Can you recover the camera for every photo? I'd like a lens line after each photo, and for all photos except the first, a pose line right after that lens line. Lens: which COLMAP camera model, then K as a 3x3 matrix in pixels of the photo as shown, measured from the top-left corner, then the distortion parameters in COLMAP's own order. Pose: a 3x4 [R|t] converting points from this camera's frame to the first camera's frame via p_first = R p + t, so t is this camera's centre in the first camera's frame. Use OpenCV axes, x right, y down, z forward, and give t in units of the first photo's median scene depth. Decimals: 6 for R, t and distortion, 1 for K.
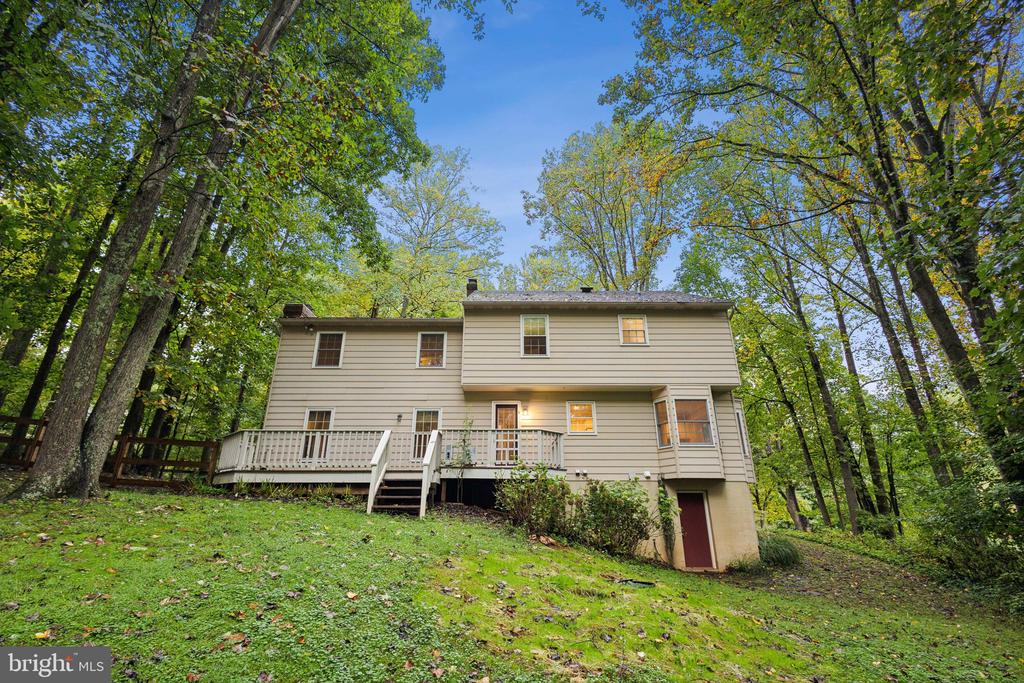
lens RADIAL K [[469.5, 0, 512.0], [0, 469.5, 341.5], [0, 0, 1]] dist [0.003991, 0.000095]
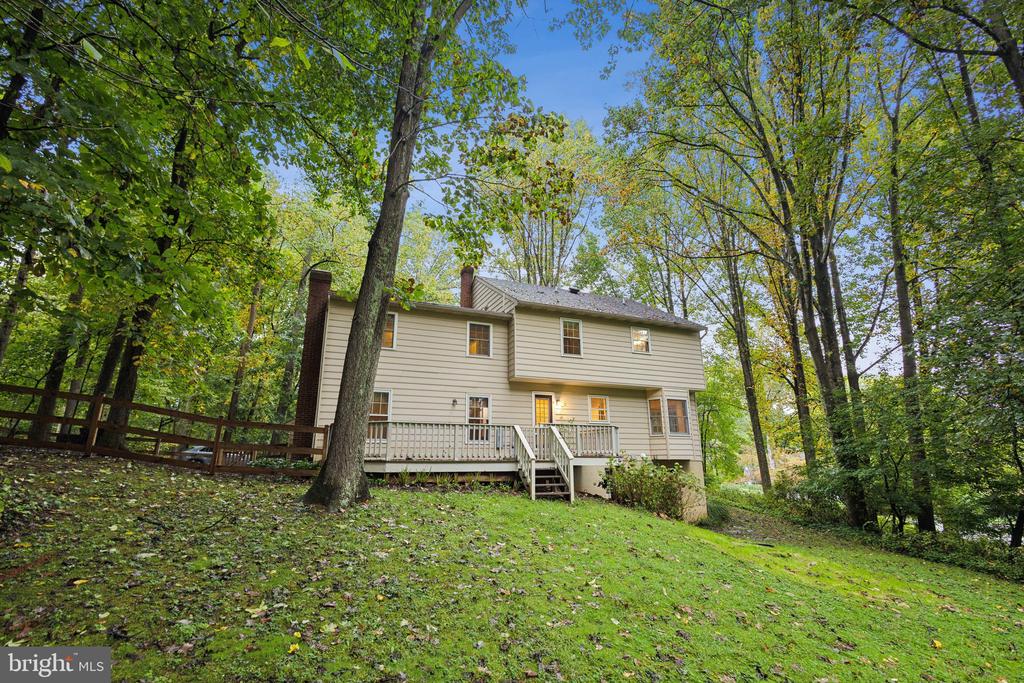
lens RADIAL K [[459.3, 0, 506.7], [0, 459.3, 354.0], [0, 0, 1]] dist [0.001287, -0.000025]
pose [[0.925927, 0.085055, 0.368001, -0.517327], [-0.127282, 0.987591, 0.091994, -0.056573], [-0.355610, -0.132019, 0.925264, 0.008087]]
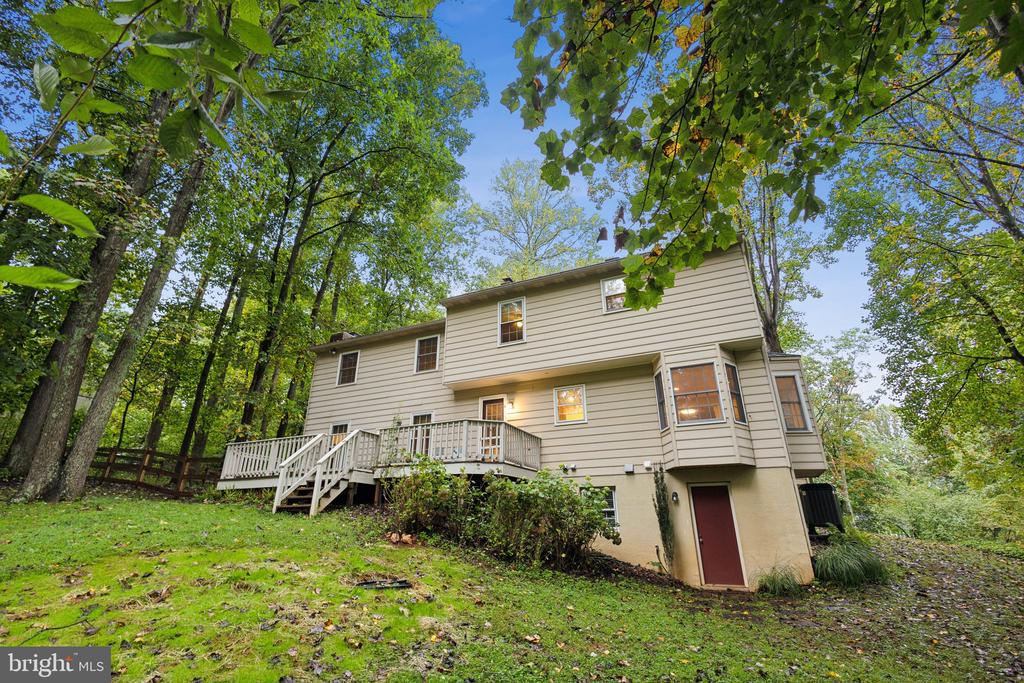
lens RADIAL K [[469.5, 0, 512.0], [0, 469.5, 341.5], [0, 0, 1]] dist [0.003991, 0.000095]
pose [[0.905744, -0.163130, -0.391174, 0.407947], [0.149636, 0.986605, -0.064965, 0.087100], [0.396532, 0.000308, 0.918021, 0.159729]]
